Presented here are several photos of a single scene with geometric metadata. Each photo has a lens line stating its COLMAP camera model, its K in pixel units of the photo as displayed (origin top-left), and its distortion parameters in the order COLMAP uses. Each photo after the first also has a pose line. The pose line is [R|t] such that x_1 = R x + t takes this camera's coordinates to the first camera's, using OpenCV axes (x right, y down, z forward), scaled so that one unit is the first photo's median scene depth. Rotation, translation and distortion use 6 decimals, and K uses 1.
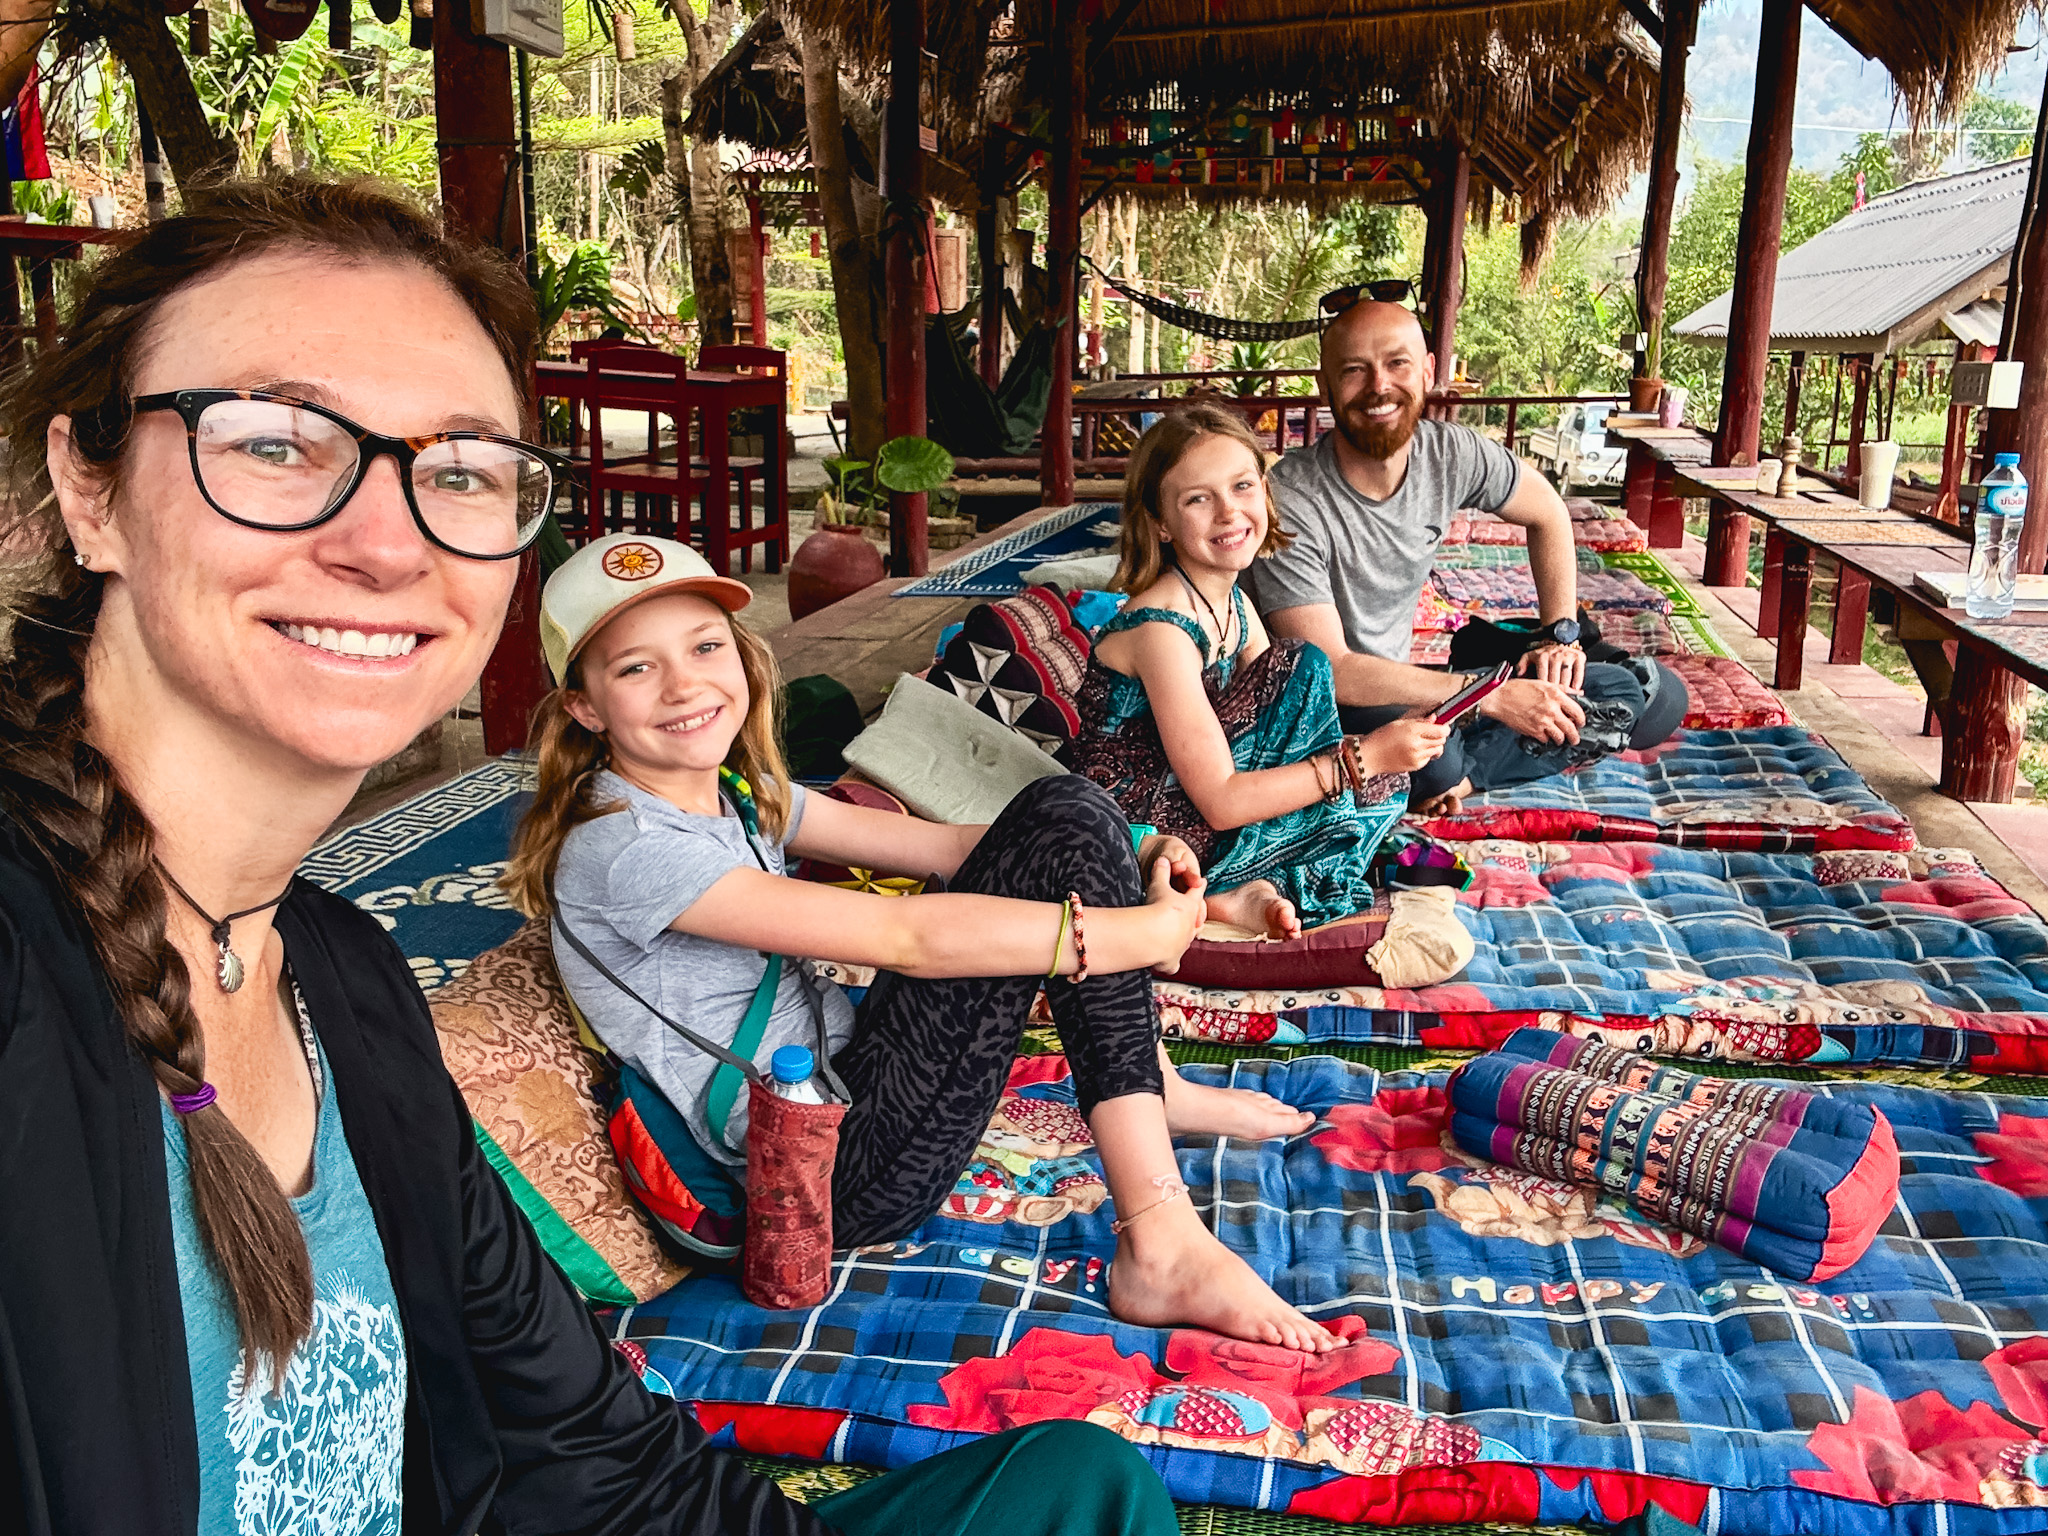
lens RADIAL K [[1779.5, 0, 1024.3], [0, 1779.5, 771.1], [0, 0, 1]] dist [-0.008184, -0.001170]
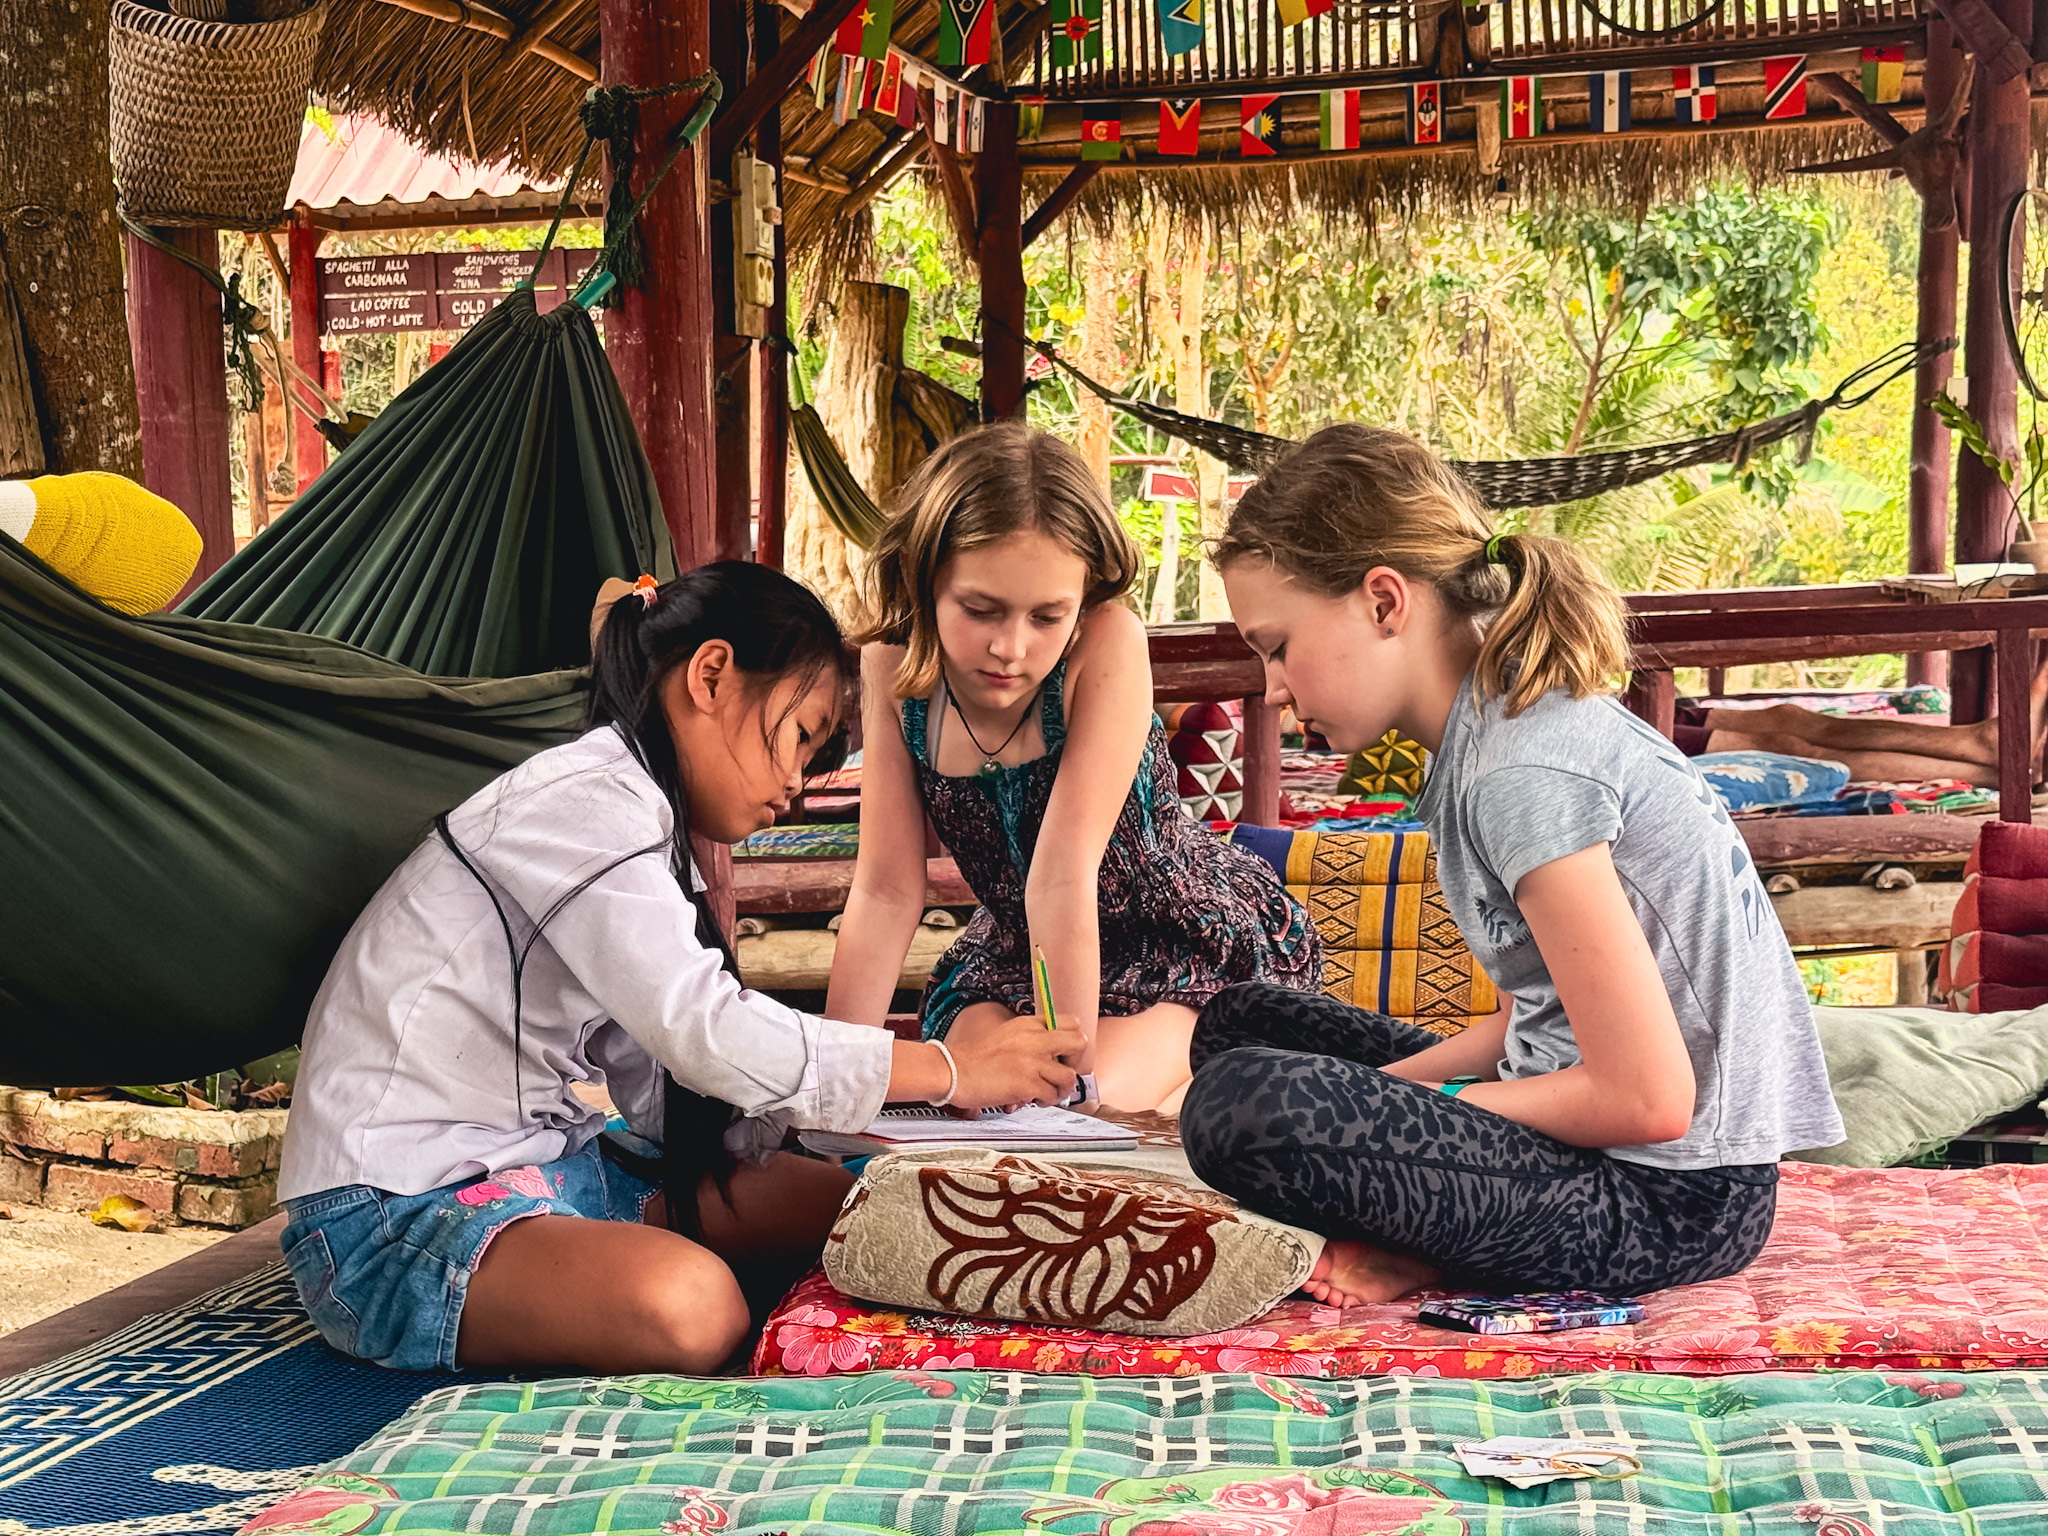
lens RADIAL K [[2870.5, 0, 1023.9], [0, 2870.5, 768.1], [0, 0, 1]] dist [-0.007336, 0.000000]
pose [[0.998859, 0.003034, -0.047654, 0.054764], [-0.011591, 0.983537, -0.180337, -0.070424], [0.046323, 0.180683, 0.982450, 0.342520]]
